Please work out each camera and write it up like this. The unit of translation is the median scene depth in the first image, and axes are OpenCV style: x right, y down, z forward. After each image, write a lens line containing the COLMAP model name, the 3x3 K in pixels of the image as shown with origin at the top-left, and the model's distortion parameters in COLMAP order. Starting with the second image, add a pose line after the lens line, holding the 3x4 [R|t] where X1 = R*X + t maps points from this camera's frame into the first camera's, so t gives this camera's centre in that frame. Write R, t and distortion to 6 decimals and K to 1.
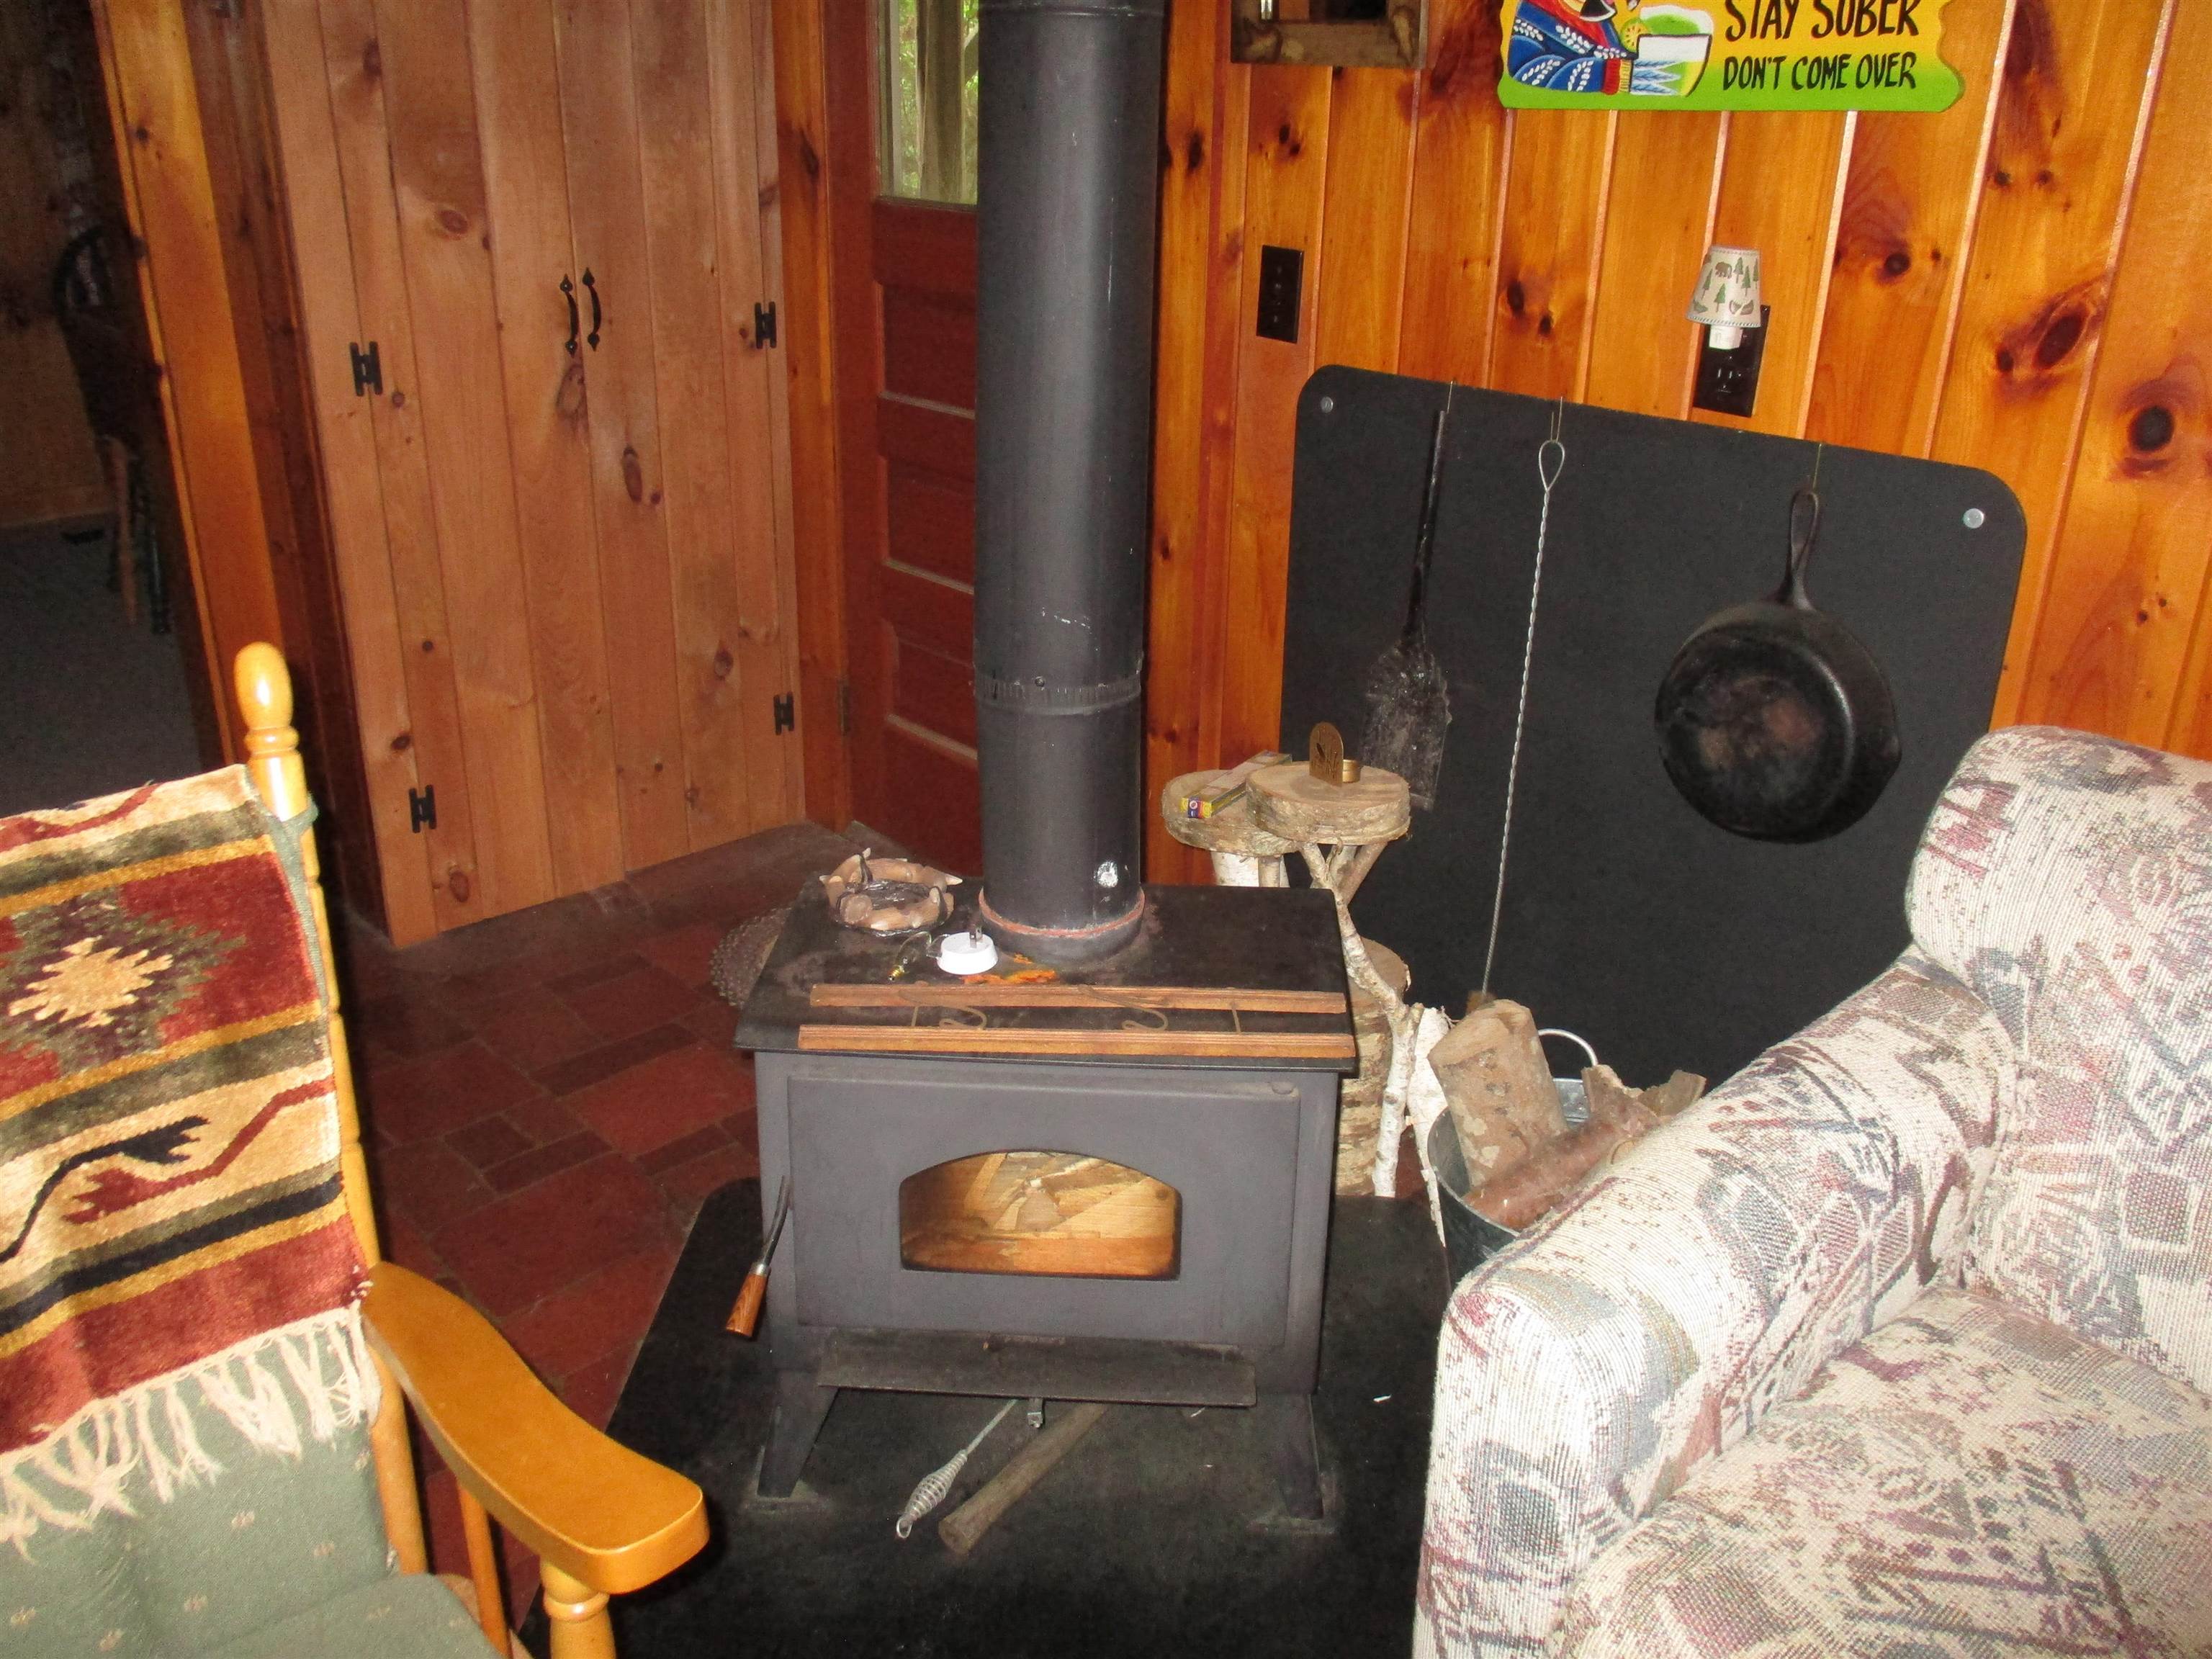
lens RADIAL K [[1861.6, 0, 1106.0], [0, 1861.6, 829.5], [0, 0, 1]] dist [-0.027782, 0.000557]
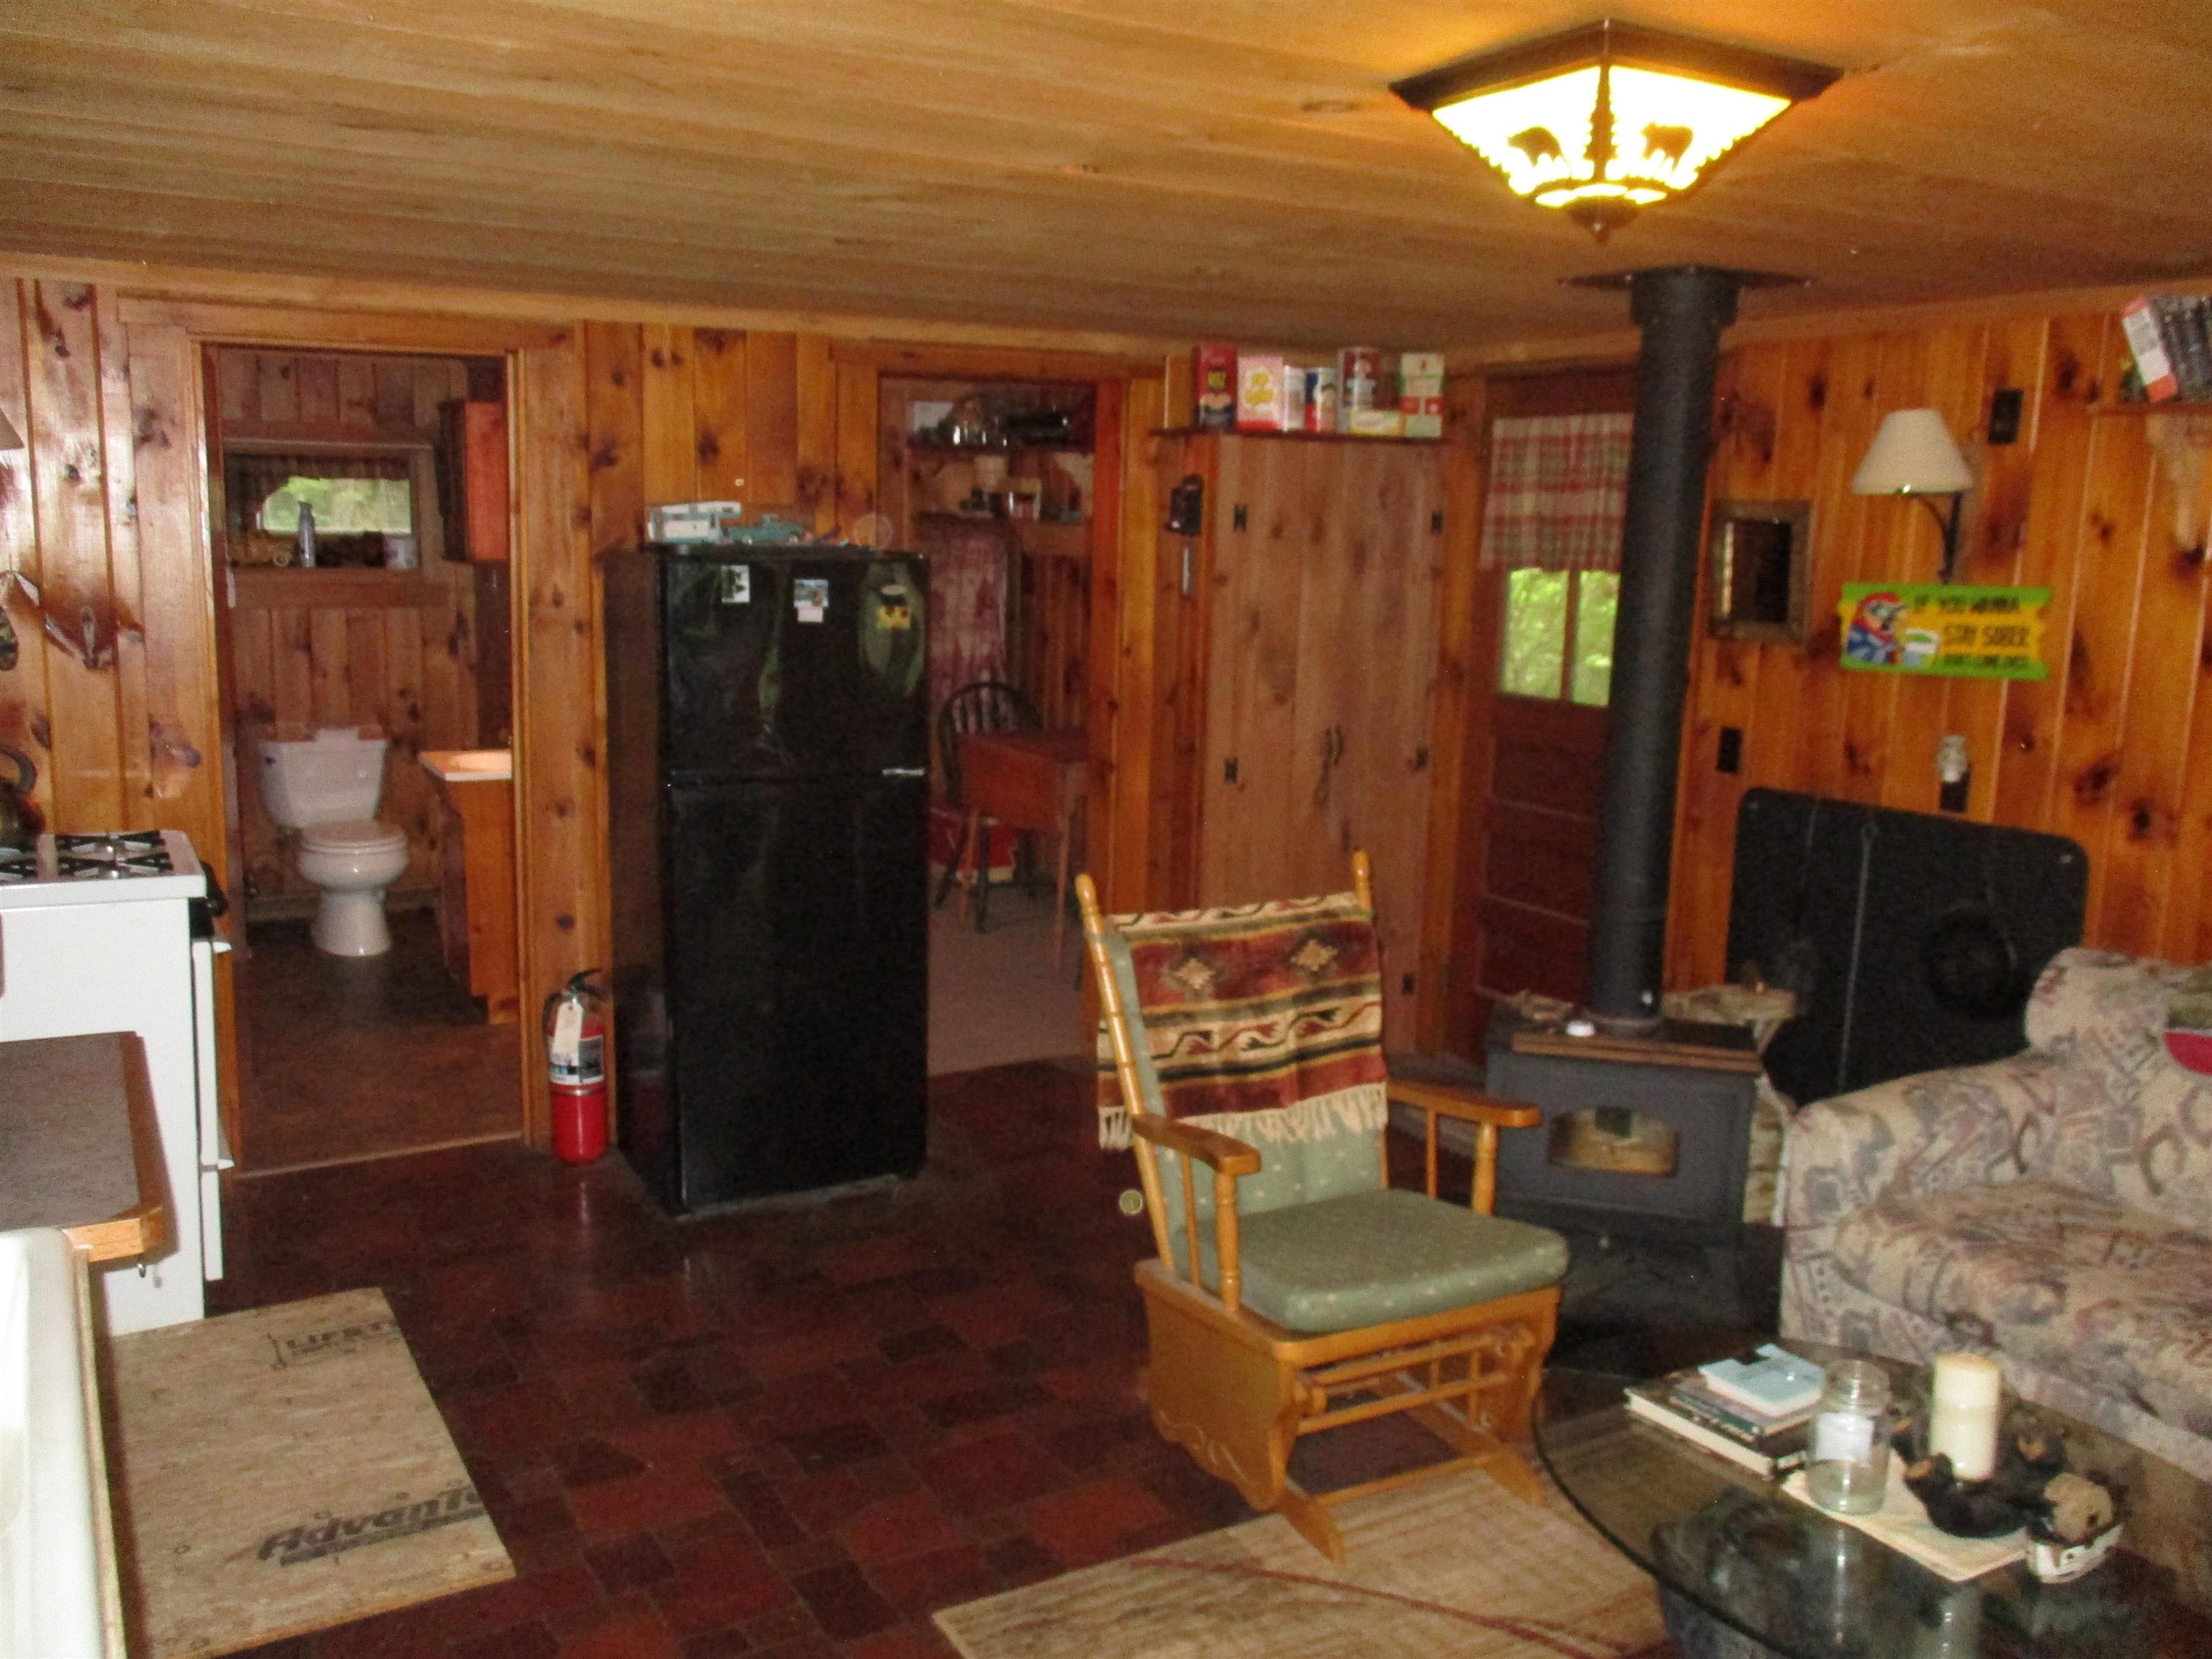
lens RADIAL K [[1861.6, 0, 1106.0], [0, 1861.6, 829.5], [0, 0, 1]] dist [-0.027782, 0.000557]
pose [[0.974992, 0.045965, -0.217435, -0.155046], [-0.095926, 0.969585, -0.225175, 0.388088], [0.200471, 0.240402, 0.949746, -1.272815]]
